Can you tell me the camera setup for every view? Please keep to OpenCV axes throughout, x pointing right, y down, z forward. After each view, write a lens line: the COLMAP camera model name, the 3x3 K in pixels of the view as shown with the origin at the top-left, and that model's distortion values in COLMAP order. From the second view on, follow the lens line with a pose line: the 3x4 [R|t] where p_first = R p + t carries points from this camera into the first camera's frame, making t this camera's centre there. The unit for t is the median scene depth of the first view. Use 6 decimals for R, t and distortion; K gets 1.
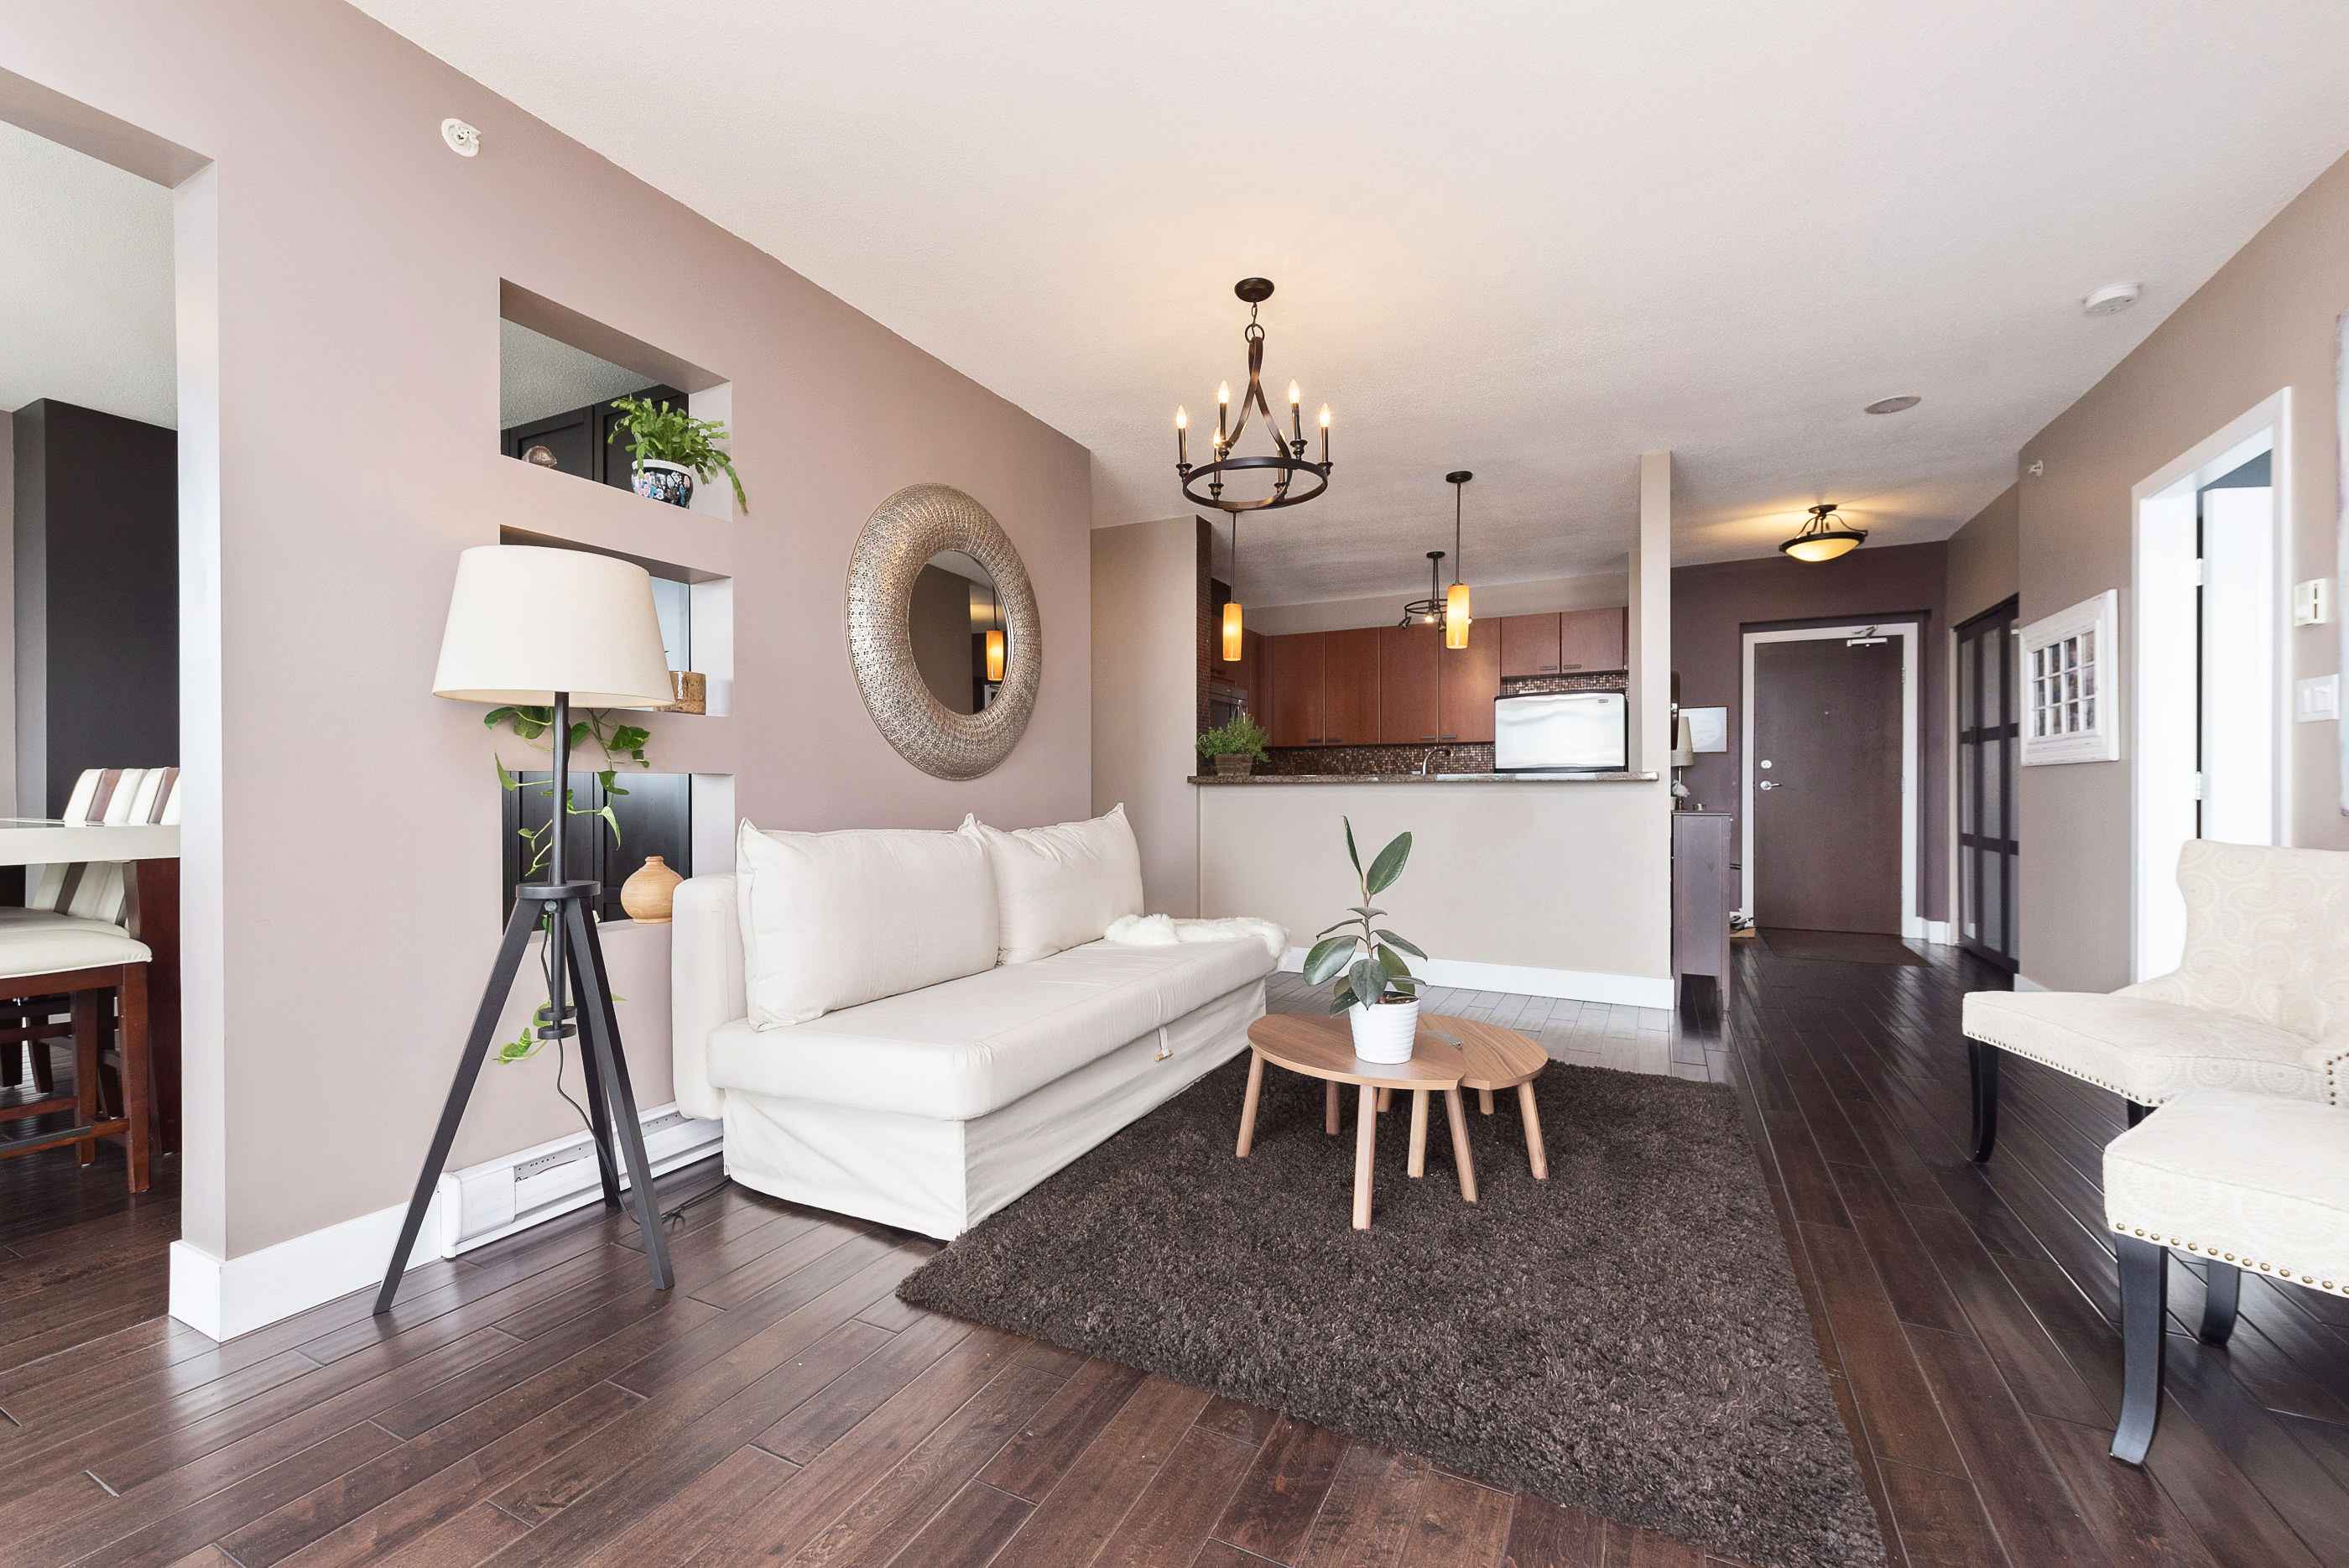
lens RADIAL K [[950.0, 0, 1181.3], [0, 950.0, 795.9], [0, 0, 1]] dist [-0.004172, -0.001549]
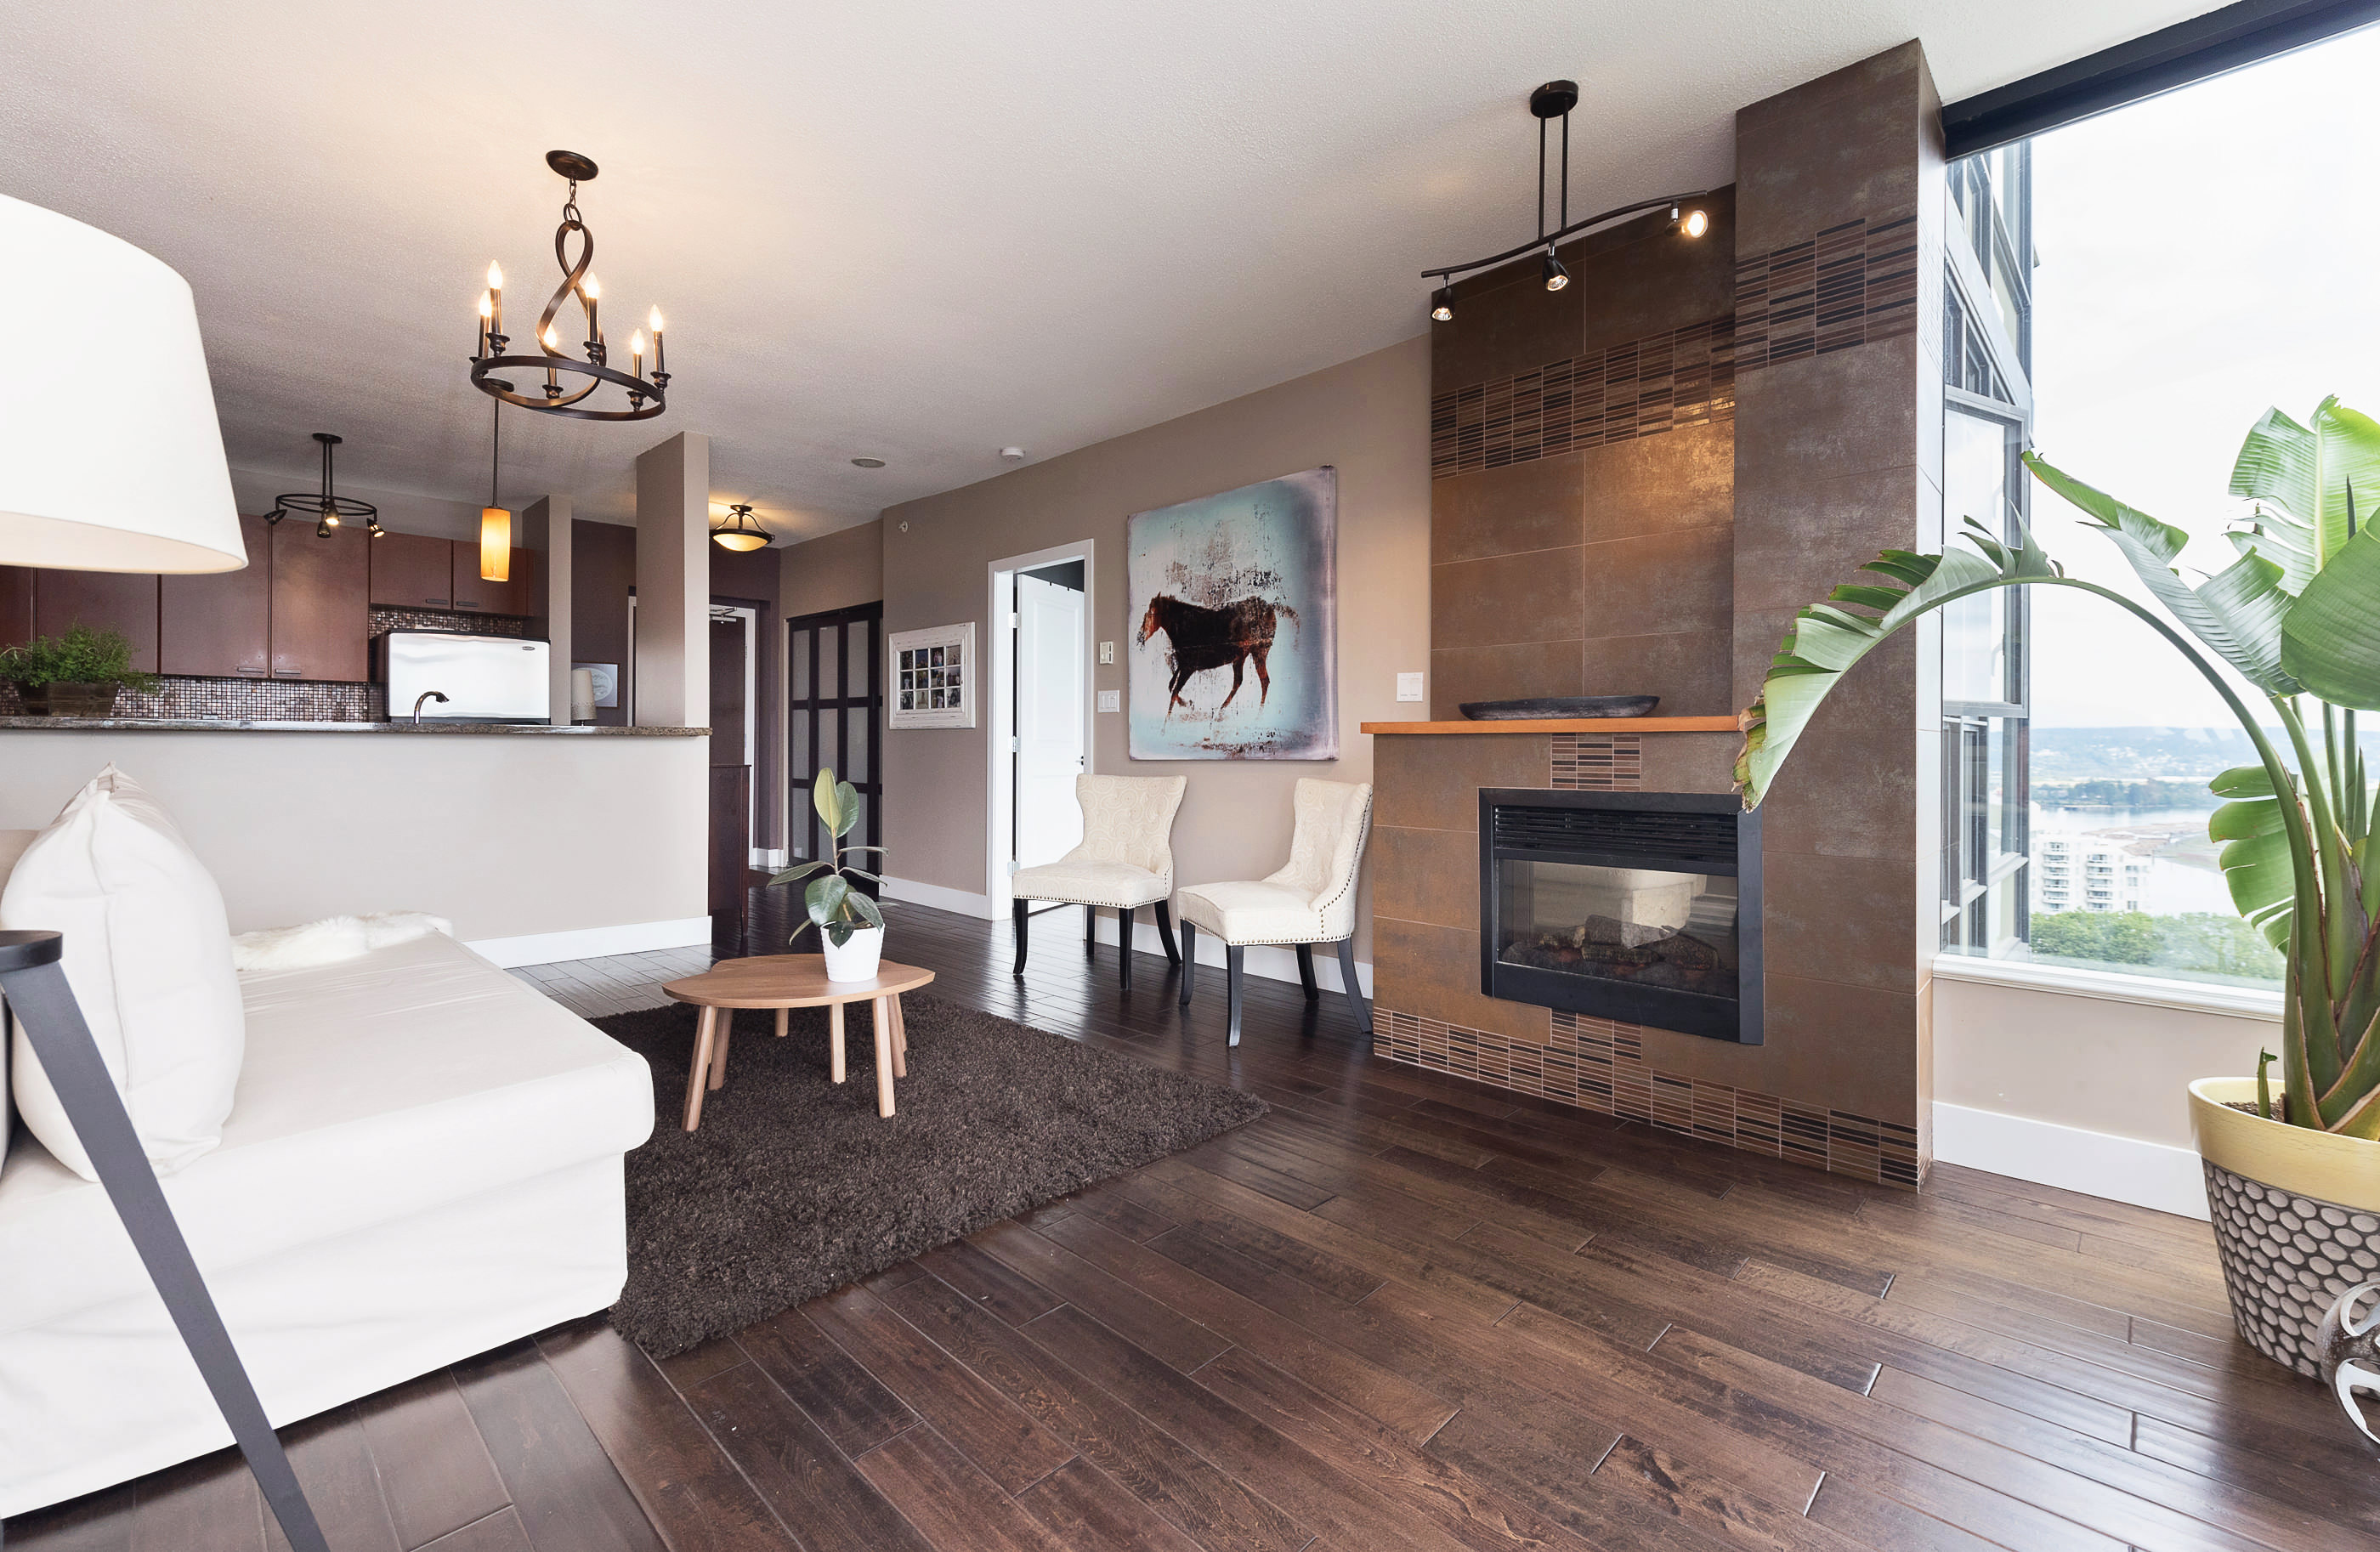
lens RADIAL K [[969.7, 0, 1196.9], [0, 969.7, 751.1], [0, 0, 1]] dist [-0.000299, -0.000132]
pose [[0.279124, -0.001651, 0.960254, -0.407634], [0.000507, 0.999999, 0.001572, 0.000456], [-0.960255, 0.000048, 0.279125, 0.137085]]
